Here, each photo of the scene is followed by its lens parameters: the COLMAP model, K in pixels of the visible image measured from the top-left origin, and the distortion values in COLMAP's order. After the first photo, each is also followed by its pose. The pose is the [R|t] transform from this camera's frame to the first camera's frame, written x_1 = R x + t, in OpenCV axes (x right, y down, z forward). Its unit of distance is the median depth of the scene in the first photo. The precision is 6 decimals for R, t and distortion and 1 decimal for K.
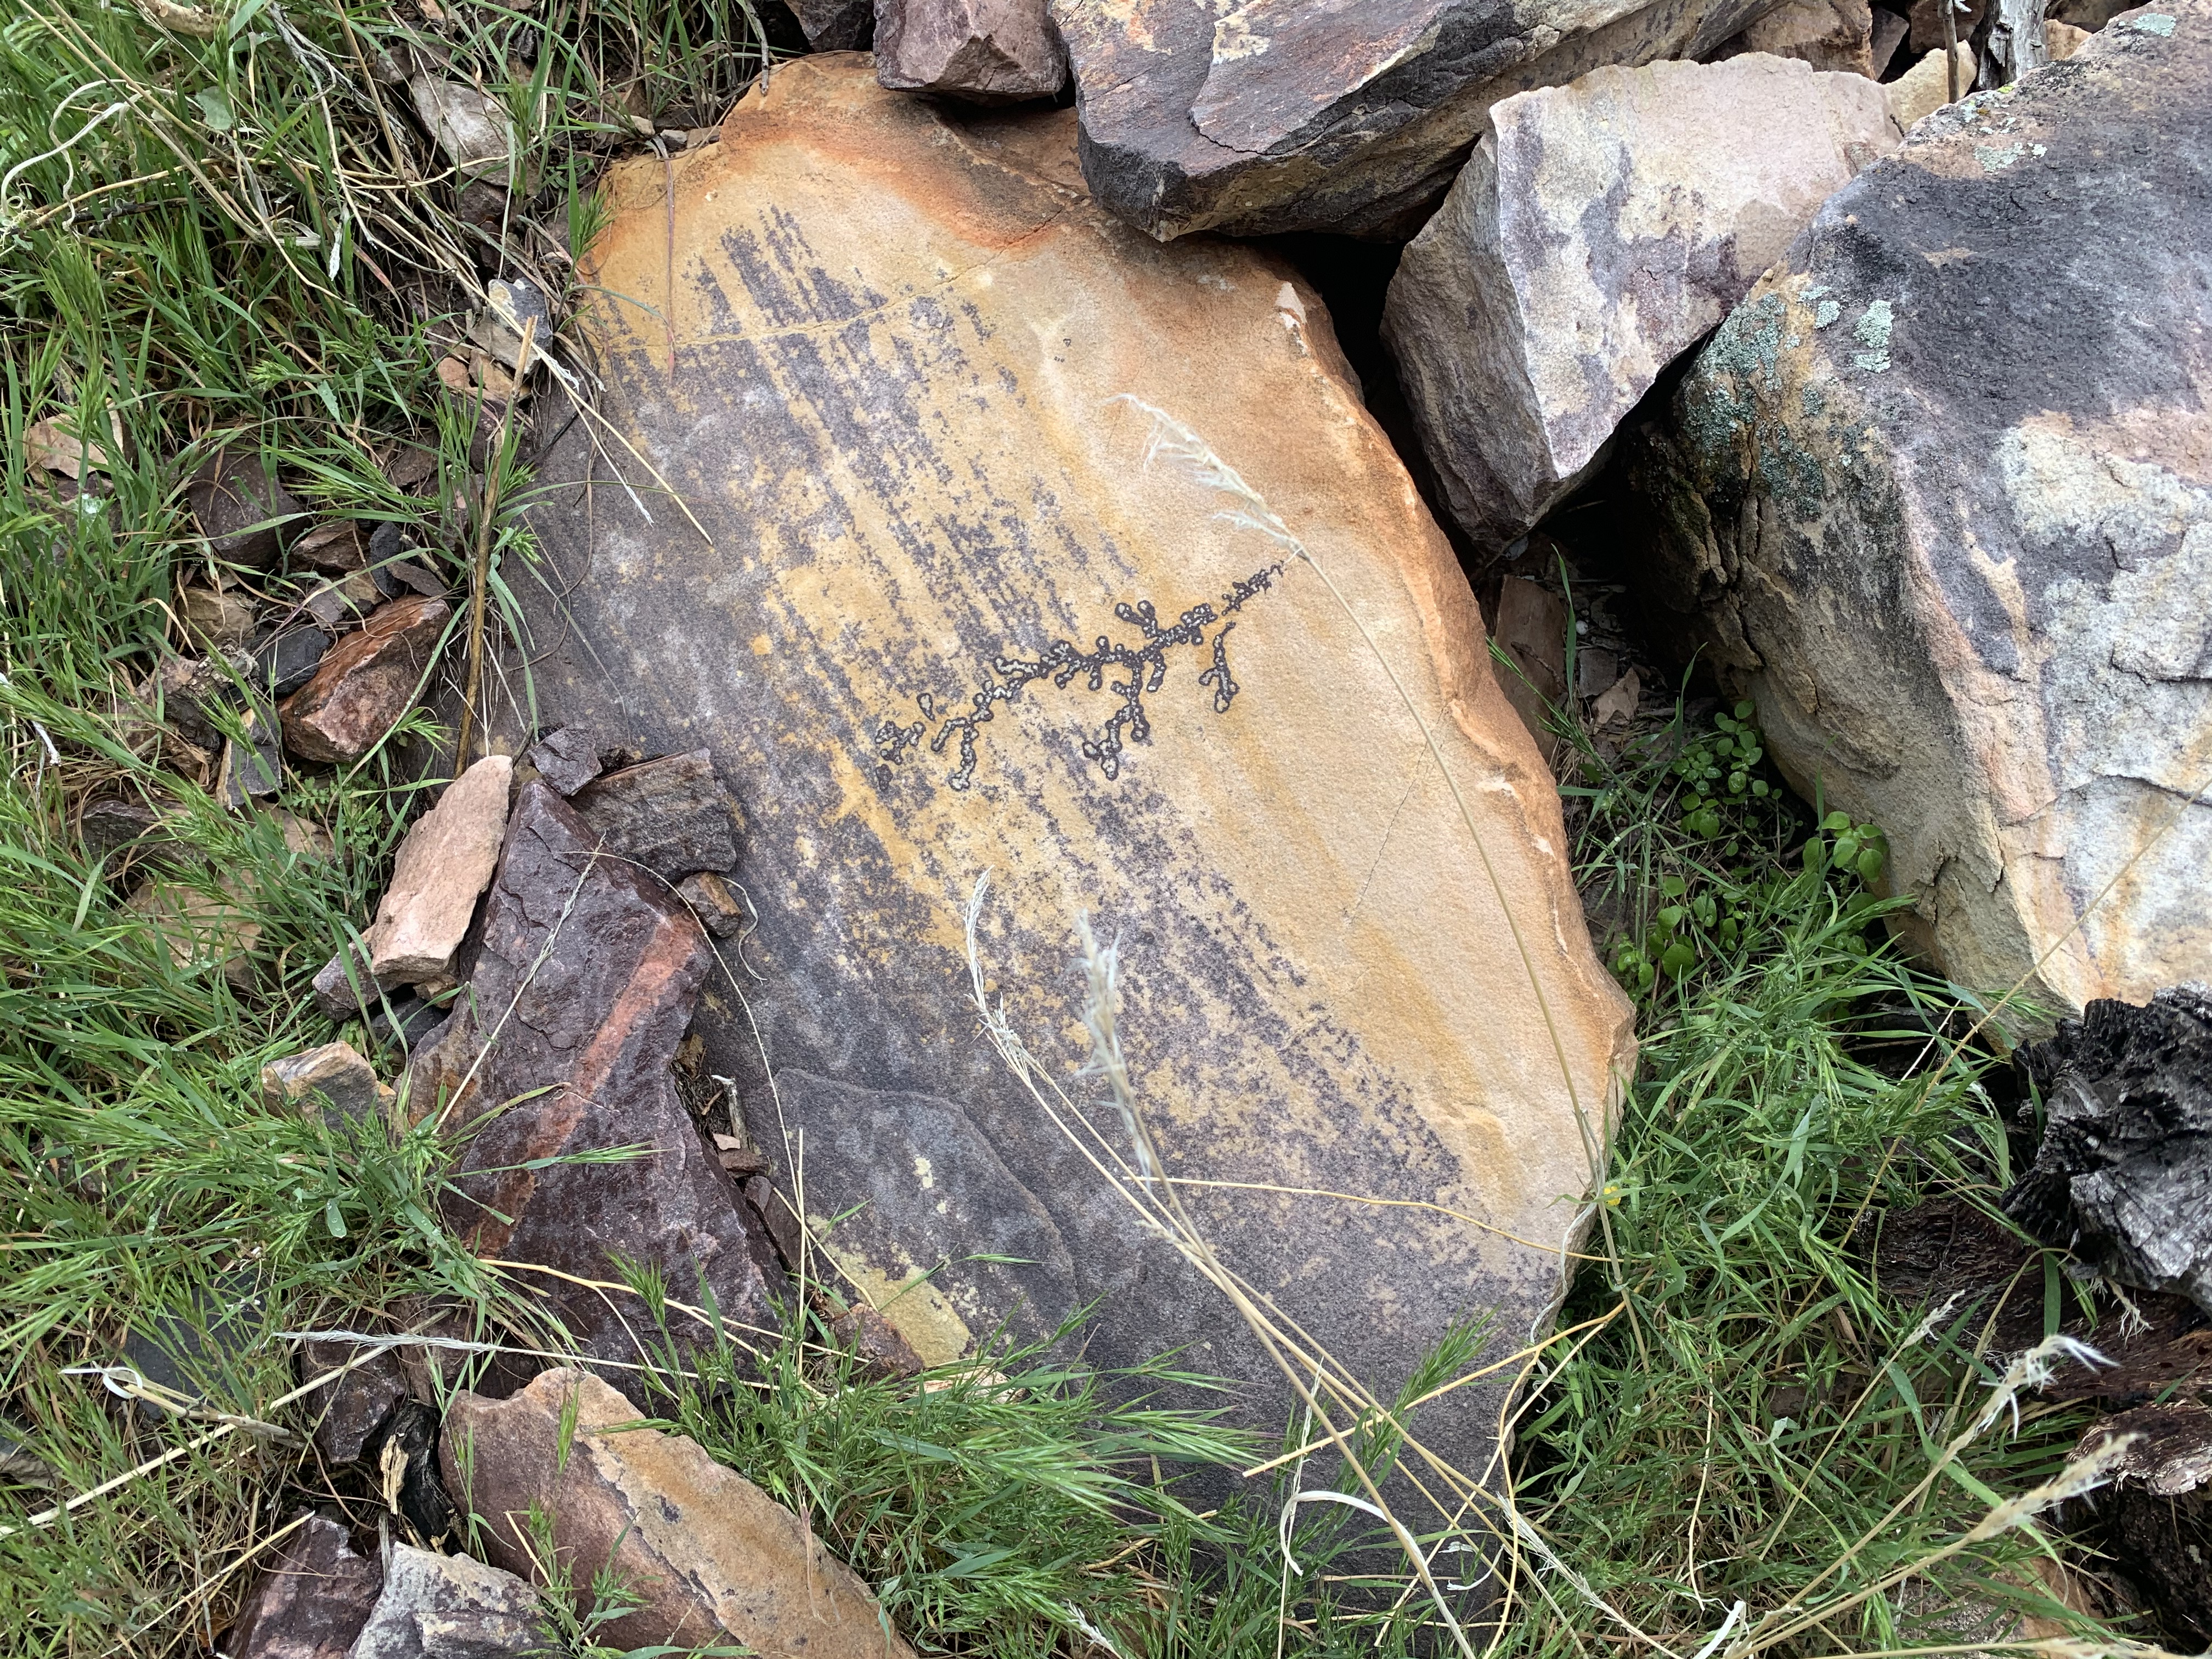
lens RADIAL K [[1673.0, 0, 1108.1], [0, 1673.0, 825.8], [0, 0, 1]] dist [-0.021249, -0.008491]
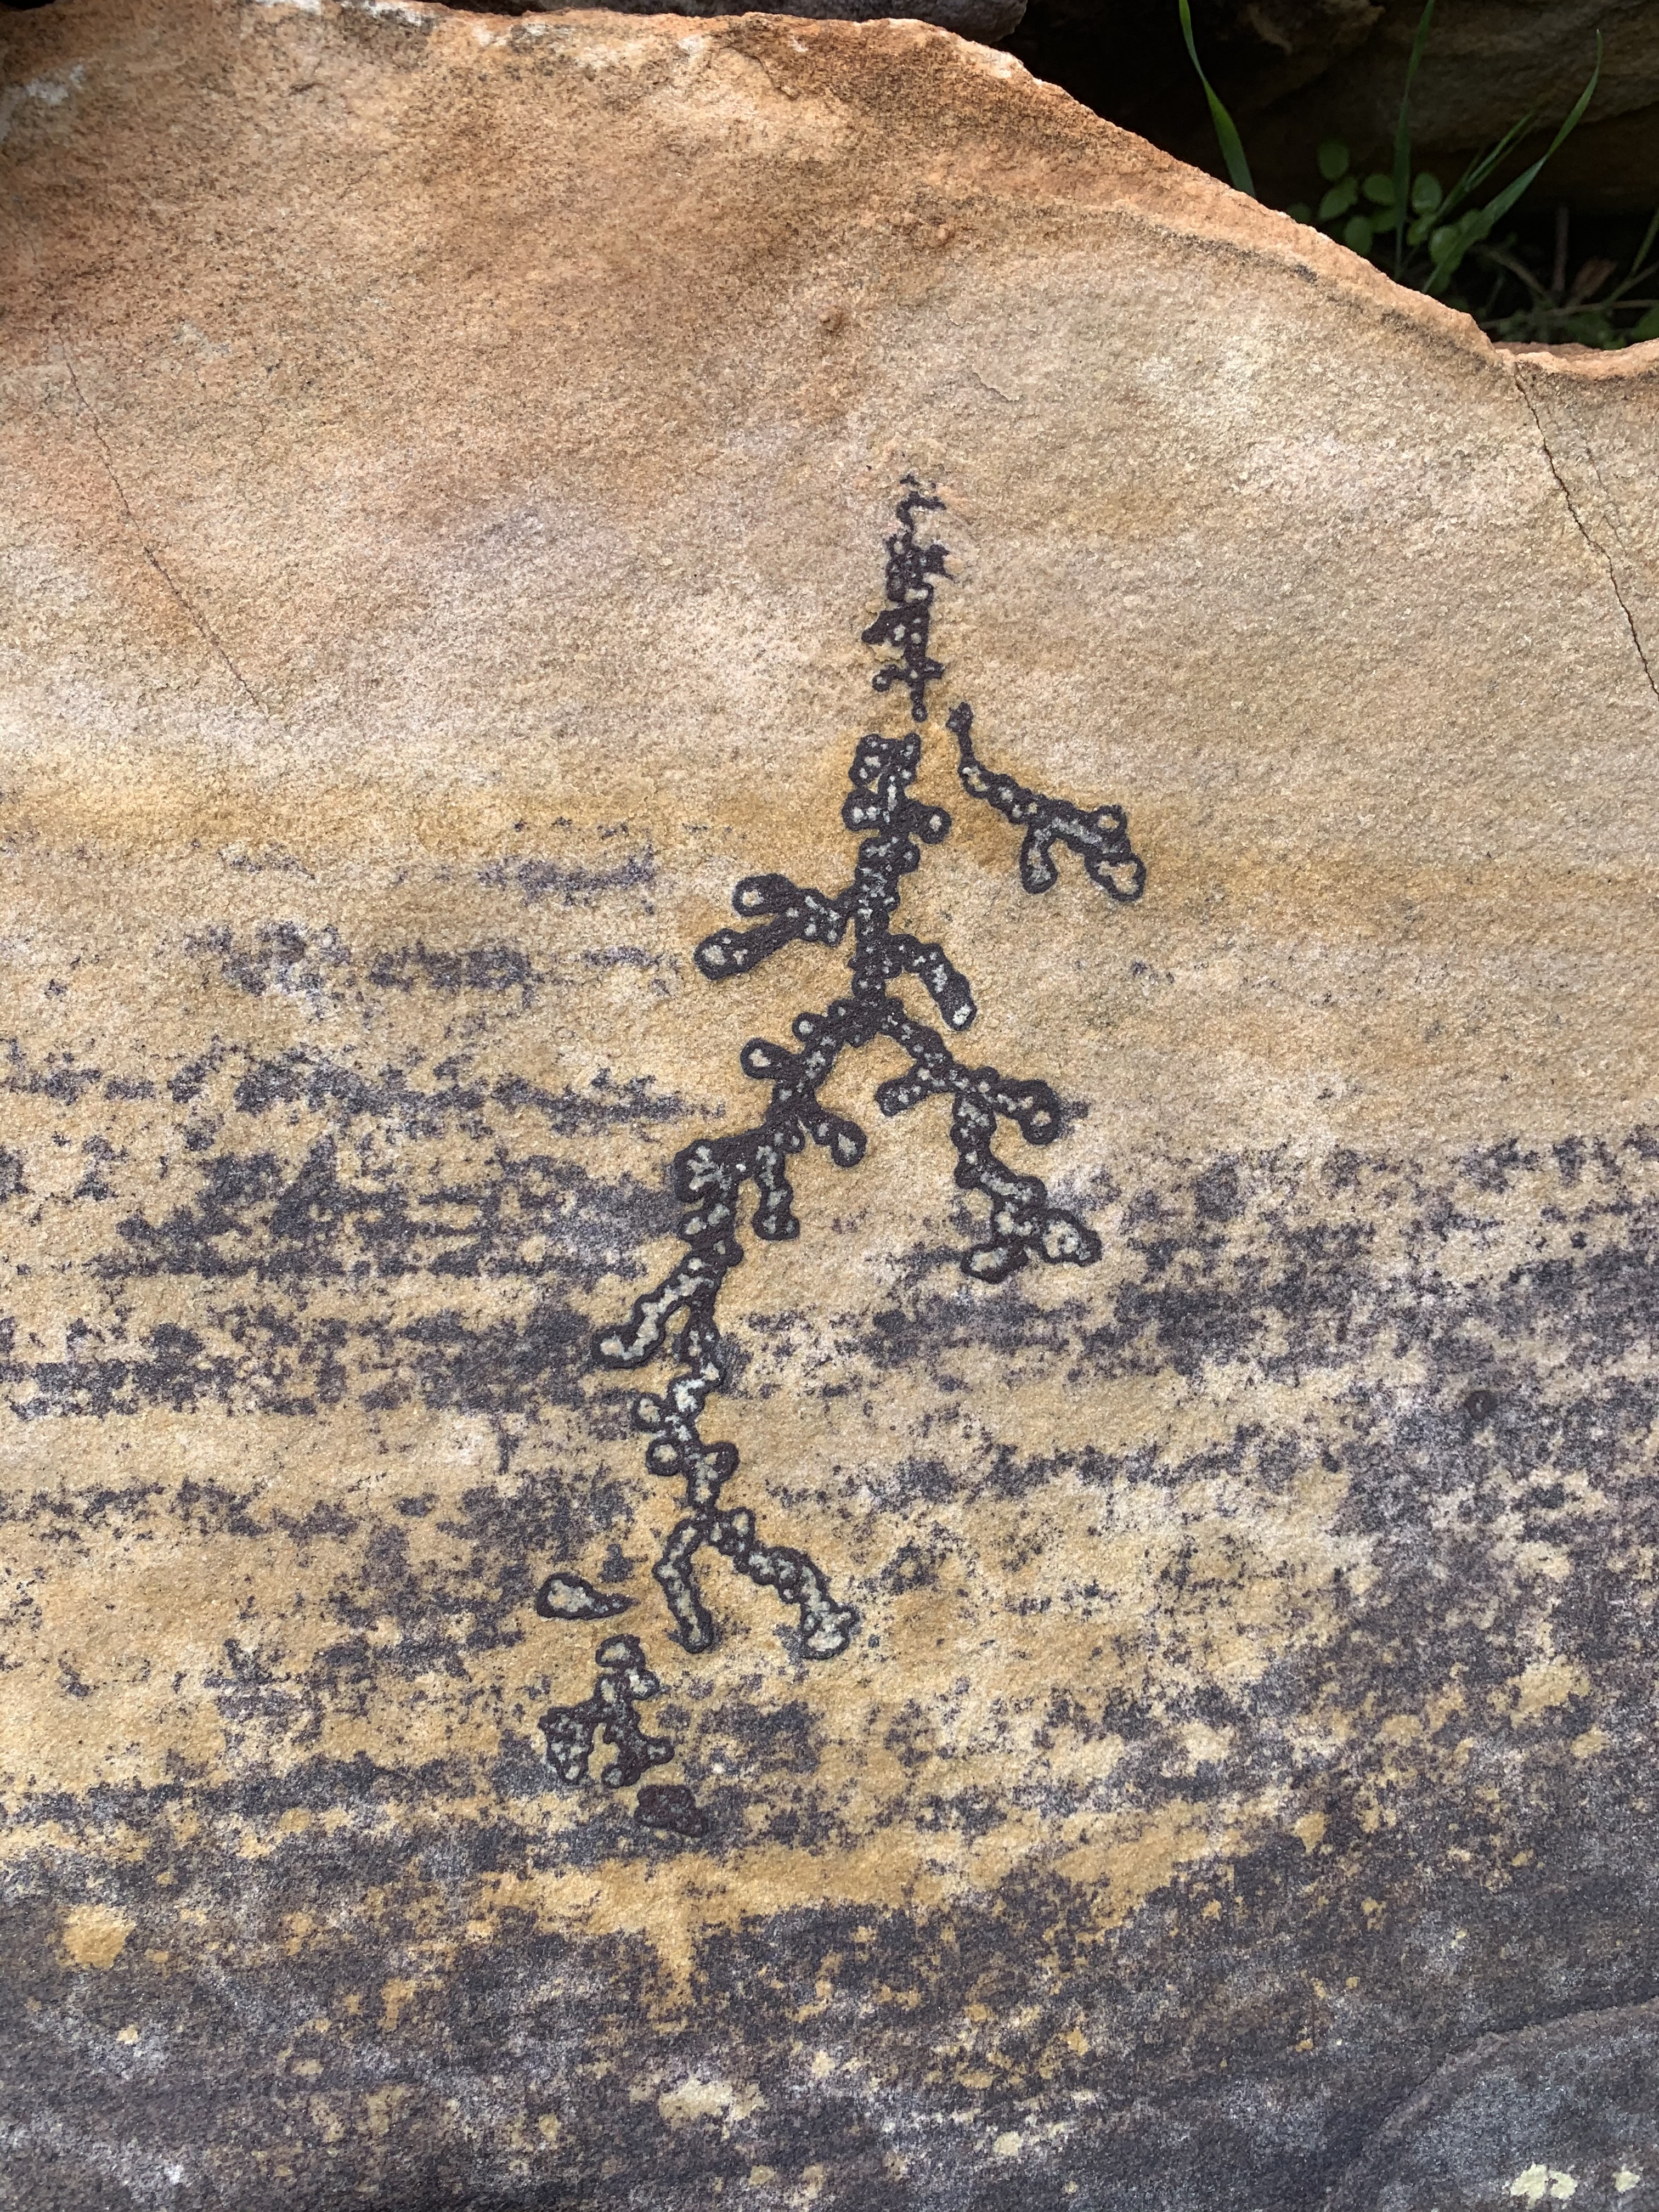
lens RADIAL K [[1673.0, 0, 831.6], [0, 1673.0, 1113.3], [0, 0, 1]] dist [-0.021249, -0.008491]
pose [[0.507720, -0.816719, 0.274209, -0.097374], [0.797103, 0.566089, 0.210166, -0.161942], [-0.326874, 0.111868, 0.938424, 0.672655]]
